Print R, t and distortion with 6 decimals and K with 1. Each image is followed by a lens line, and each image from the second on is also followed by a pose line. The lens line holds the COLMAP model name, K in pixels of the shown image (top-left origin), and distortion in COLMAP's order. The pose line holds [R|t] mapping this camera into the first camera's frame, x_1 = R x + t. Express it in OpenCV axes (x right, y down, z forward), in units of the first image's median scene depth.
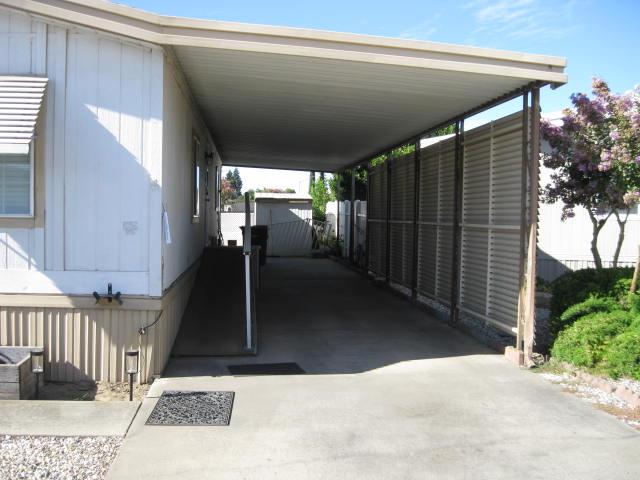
lens RADIAL K [[654.4, 0, 306.5], [0, 654.4, 237.3], [0, 0, 1]] dist [-0.104230, 0.015028]
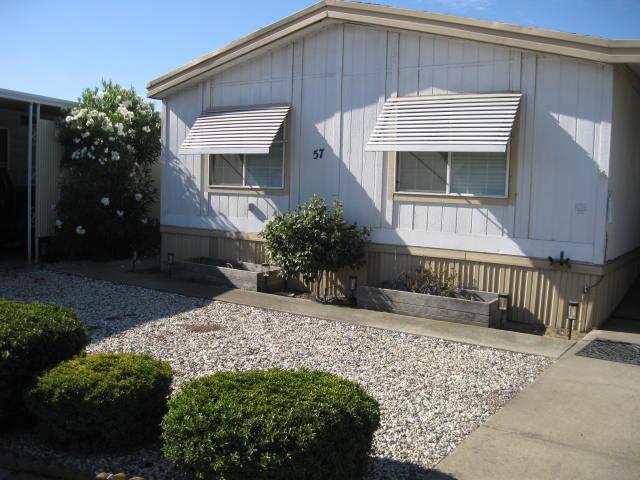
lens RADIAL K [[654.4, 0, 306.5], [0, 654.4, 237.3], [0, 0, 1]] dist [-0.104230, 0.015028]
pose [[0.757220, 0.062499, -0.650163, 0.143521], [-0.043045, 0.998023, 0.045806, 0.007196], [0.651740, -0.006699, 0.758413, -0.304397]]
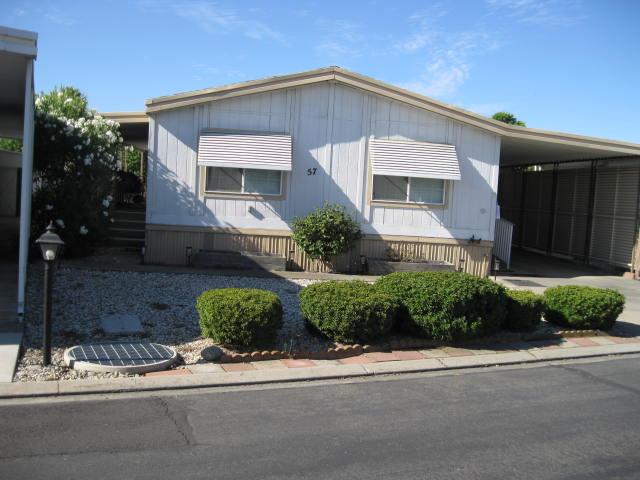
lens RADIAL K [[654.4, 0, 306.5], [0, 654.4, 237.3], [0, 0, 1]] dist [-0.104230, 0.015028]
pose [[0.999137, 0.041421, 0.003109, -0.920503], [-0.041501, 0.998591, 0.033084, 0.028609], [-0.001734, -0.033184, 0.999448, -1.358820]]
